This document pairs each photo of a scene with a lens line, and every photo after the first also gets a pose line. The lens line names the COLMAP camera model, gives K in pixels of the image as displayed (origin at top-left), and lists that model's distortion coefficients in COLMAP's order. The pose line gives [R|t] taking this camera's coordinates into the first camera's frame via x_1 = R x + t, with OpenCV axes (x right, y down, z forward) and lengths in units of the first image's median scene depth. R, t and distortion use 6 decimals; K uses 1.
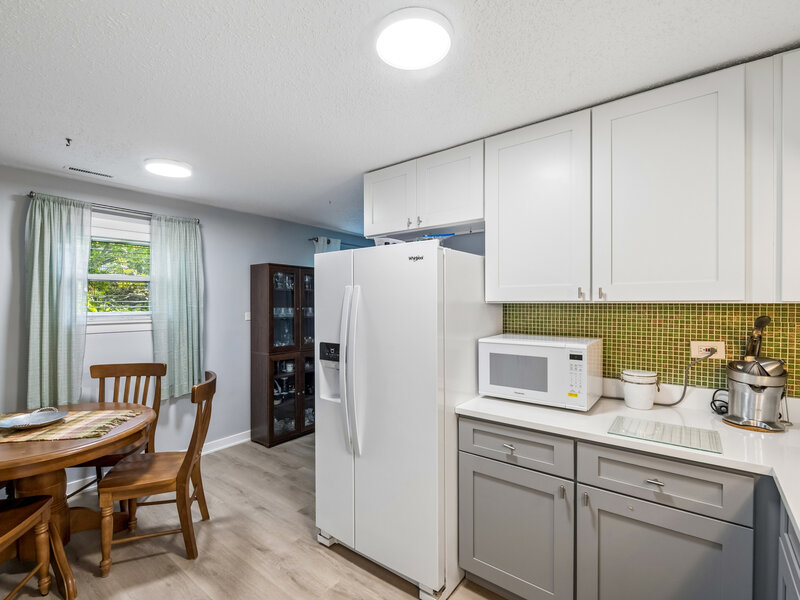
lens RADIAL K [[381.4, 0, 401.1], [0, 381.4, 298.9], [0, 0, 1]] dist [-0.000576, -0.000237]
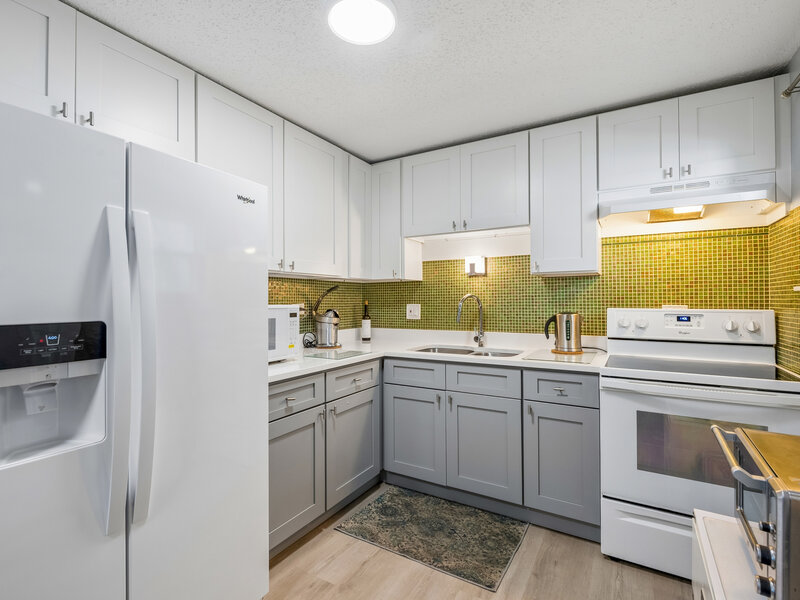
lens RADIAL K [[381.4, 0, 401.5], [0, 381.4, 299.2], [0, 0, 1]] dist [-0.000576, -0.000237]
pose [[-0.107179, 0.008696, 0.994202, -0.889122], [0.014697, 0.999866, -0.007161, 0.127035], [-0.994131, 0.013844, -0.107292, 0.861476]]
